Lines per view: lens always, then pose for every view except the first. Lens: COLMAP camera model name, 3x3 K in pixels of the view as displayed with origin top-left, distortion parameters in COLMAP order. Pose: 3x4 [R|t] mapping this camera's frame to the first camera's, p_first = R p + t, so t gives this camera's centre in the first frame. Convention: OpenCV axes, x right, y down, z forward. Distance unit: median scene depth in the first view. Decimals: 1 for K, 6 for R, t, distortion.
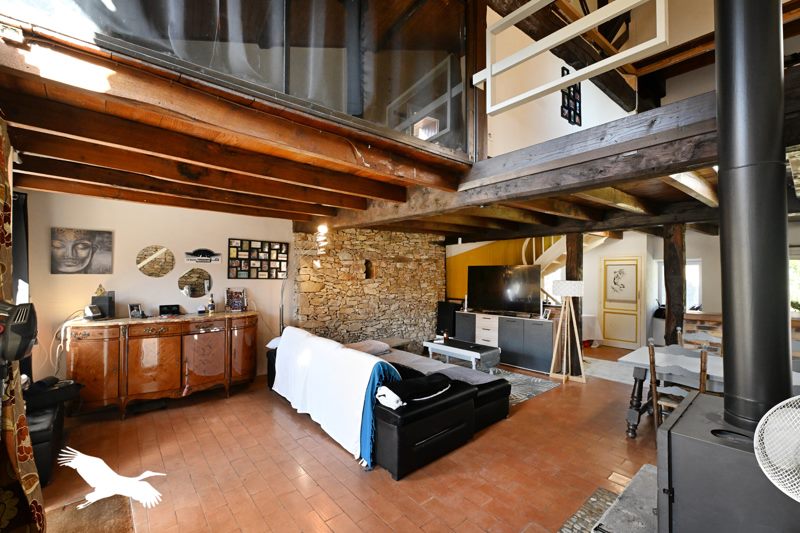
lens RADIAL K [[328.1, 0, 401.5], [0, 328.1, 269.9], [0, 0, 1]] dist [0.000568, 0.000096]
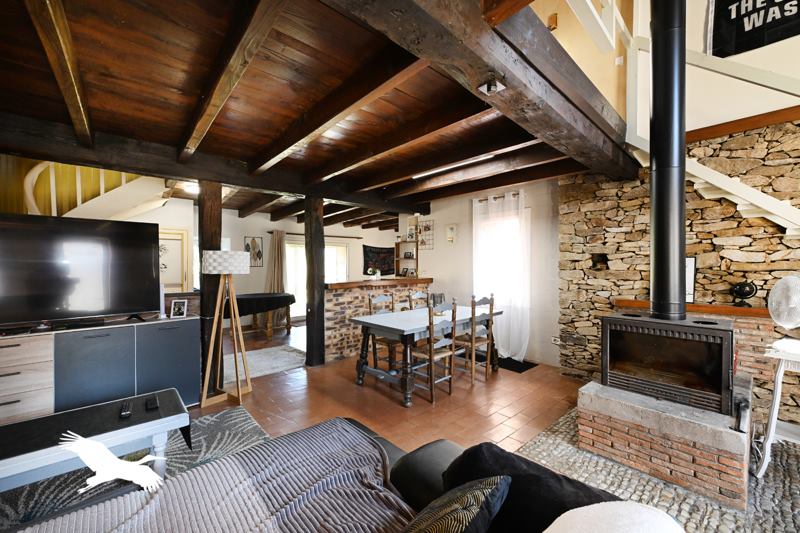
lens RADIAL K [[328.1, 0, 401.5], [0, 328.1, 269.9], [0, 0, 1]] dist [0.000568, 0.000096]
pose [[-0.033182, -0.010522, 0.999394, -0.272040], [-0.014103, 0.999850, 0.010058, 0.104984], [-0.999350, -0.013761, -0.033325, 1.130047]]
